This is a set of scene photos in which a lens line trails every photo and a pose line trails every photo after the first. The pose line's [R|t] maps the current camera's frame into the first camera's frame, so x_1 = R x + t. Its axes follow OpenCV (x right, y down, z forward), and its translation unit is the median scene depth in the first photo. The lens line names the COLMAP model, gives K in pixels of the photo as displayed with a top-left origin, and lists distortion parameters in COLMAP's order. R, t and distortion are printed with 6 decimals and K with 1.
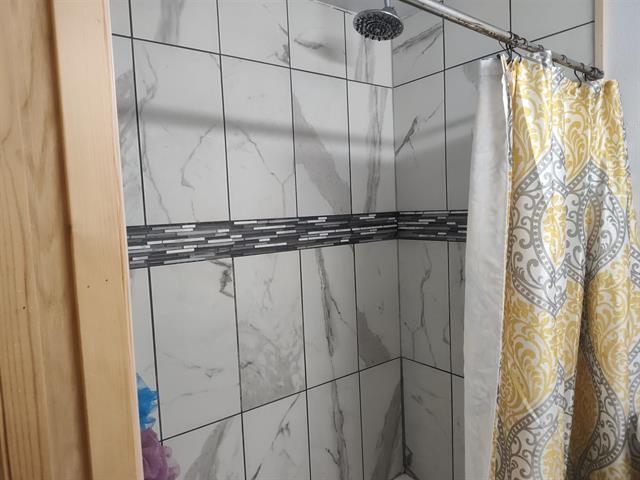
lens RADIAL K [[431.8, 0, 322.9], [0, 431.8, 240.3], [0, 0, 1]] dist [0.018483, -0.019646]
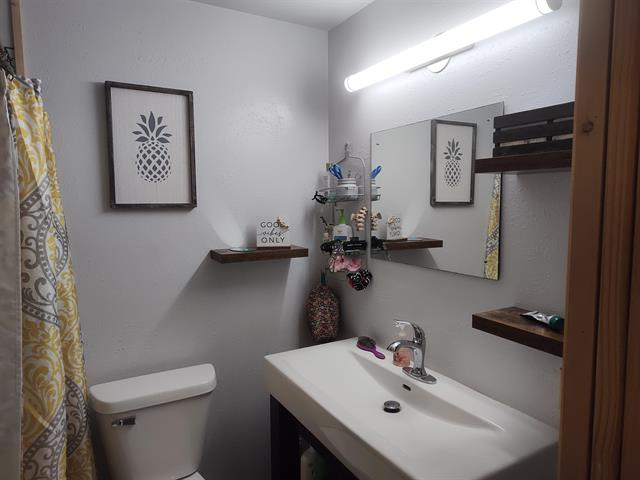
lens RADIAL K [[431.8, 0, 322.2], [0, 431.8, 239.4], [0, 0, 1]] dist [0.018483, -0.019646]
pose [[0.132234, -0.047753, 0.990068, -0.439098], [0.074818, 0.996470, 0.038069, -0.036389], [-0.988391, 0.069041, 0.135340, 0.193467]]
